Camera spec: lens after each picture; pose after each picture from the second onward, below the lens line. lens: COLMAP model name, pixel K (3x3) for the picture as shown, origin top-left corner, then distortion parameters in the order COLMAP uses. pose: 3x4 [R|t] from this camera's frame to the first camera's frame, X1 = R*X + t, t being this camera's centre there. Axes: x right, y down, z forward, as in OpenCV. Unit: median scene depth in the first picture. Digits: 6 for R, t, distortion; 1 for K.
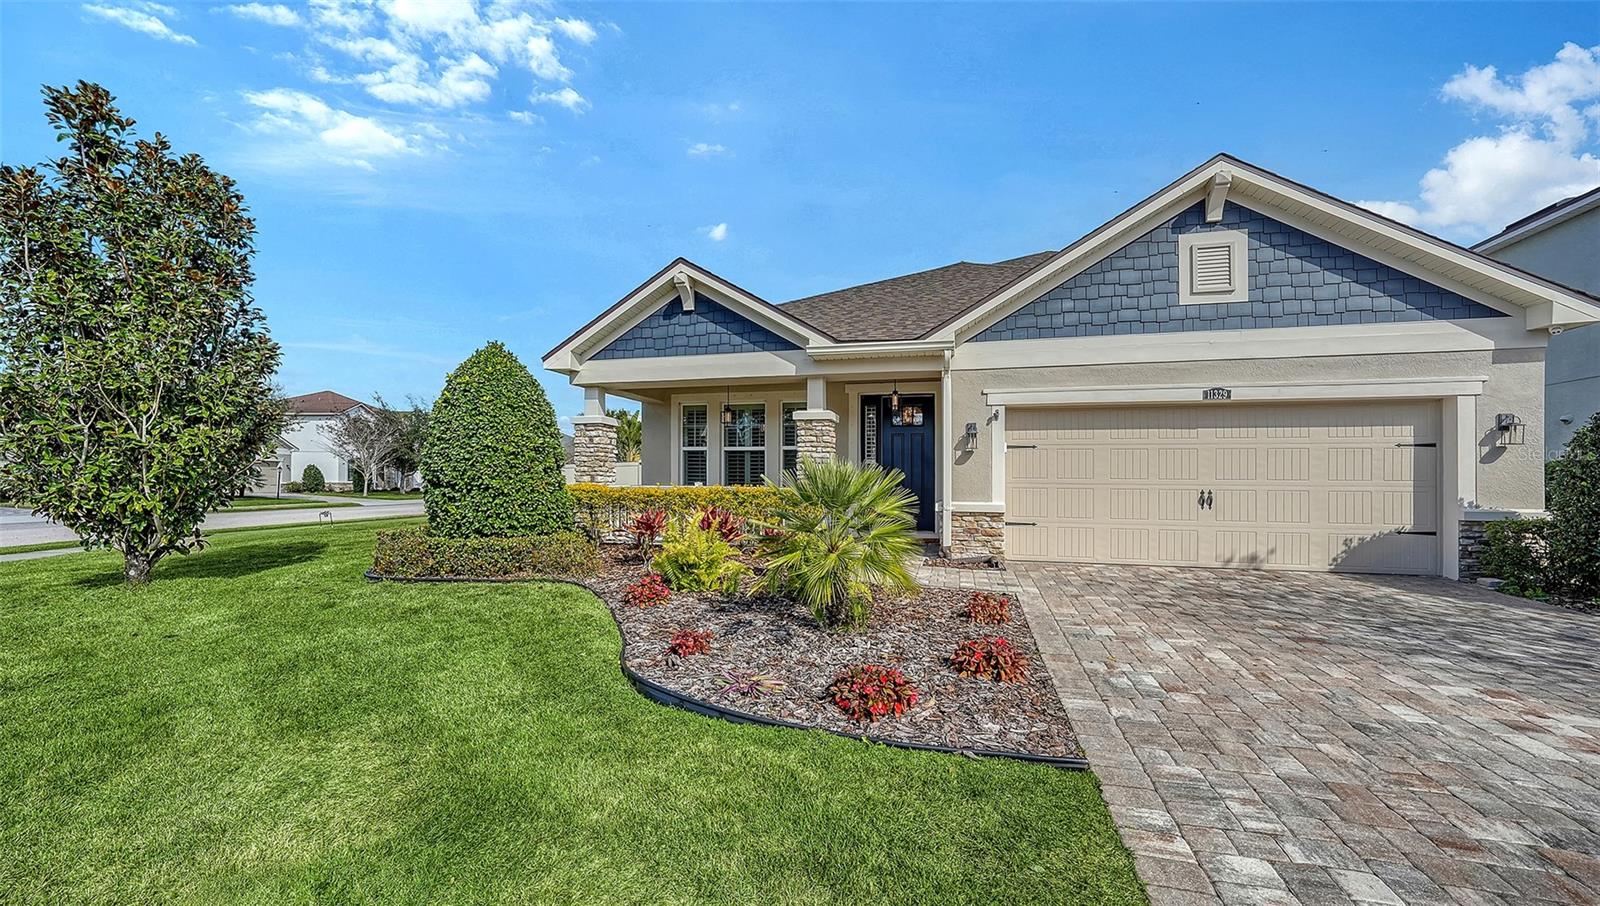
lens RADIAL K [[610.4, 0, 797.3], [0, 610.4, 461.7], [0, 0, 1]] dist [0.000573, 0.000553]
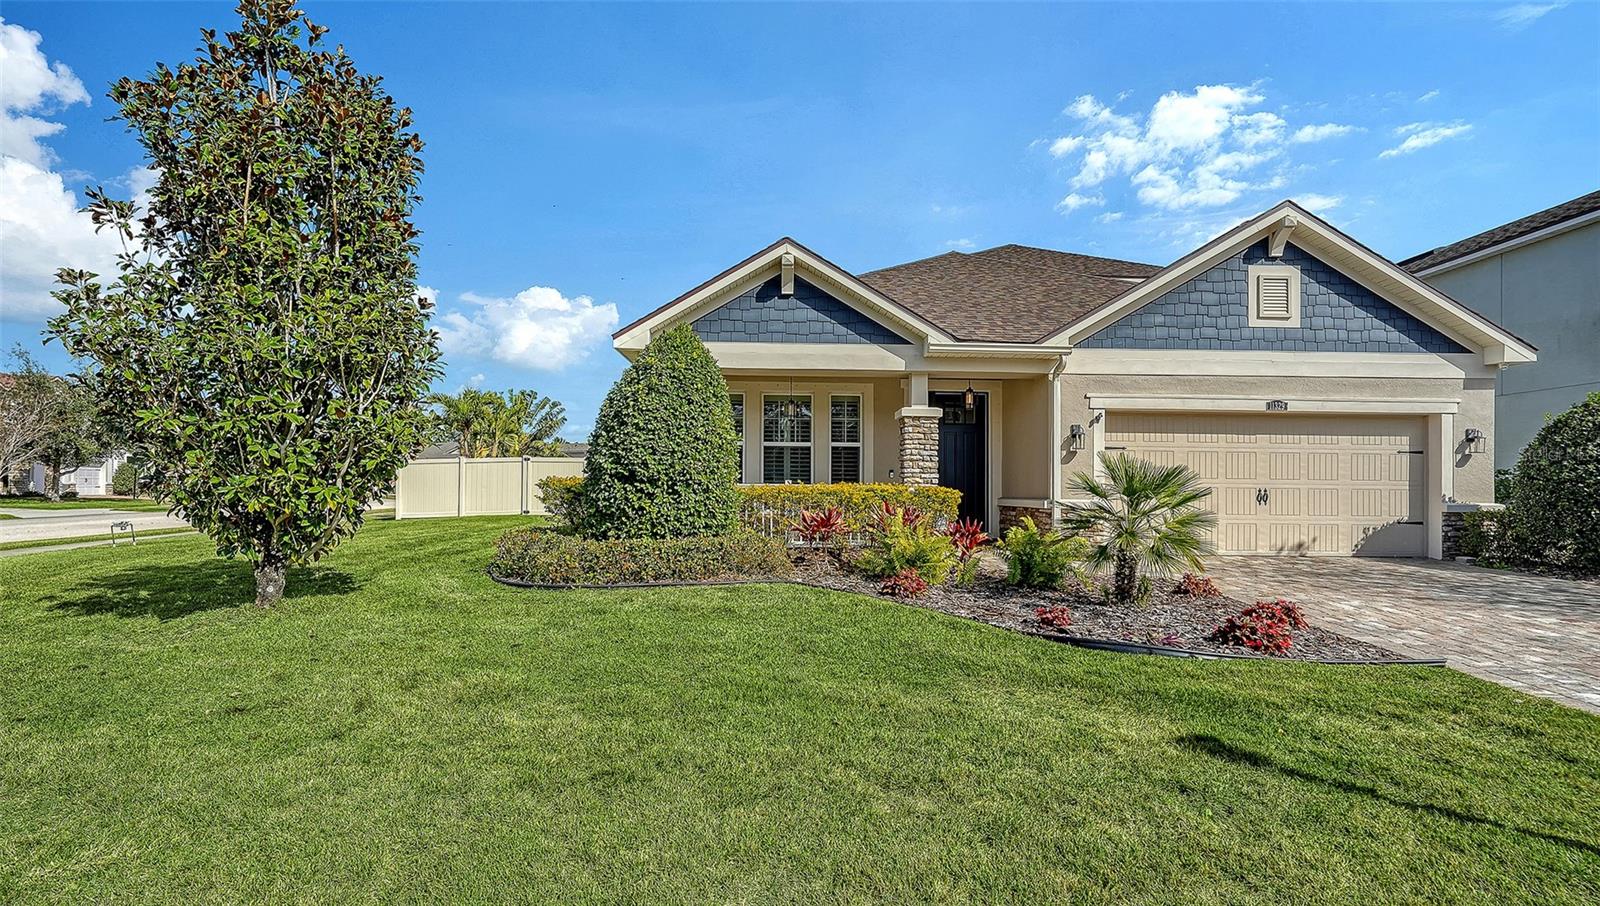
lens RADIAL K [[754.3, 0, 799.8], [0, 754.3, 457.0], [0, 0, 1]] dist [0.022006, -0.000541]
pose [[0.956416, 0.013276, 0.291707, -0.593161], [-0.011695, 0.999906, -0.007162, 0.008084], [-0.291774, 0.003439, 0.956481, -0.118367]]
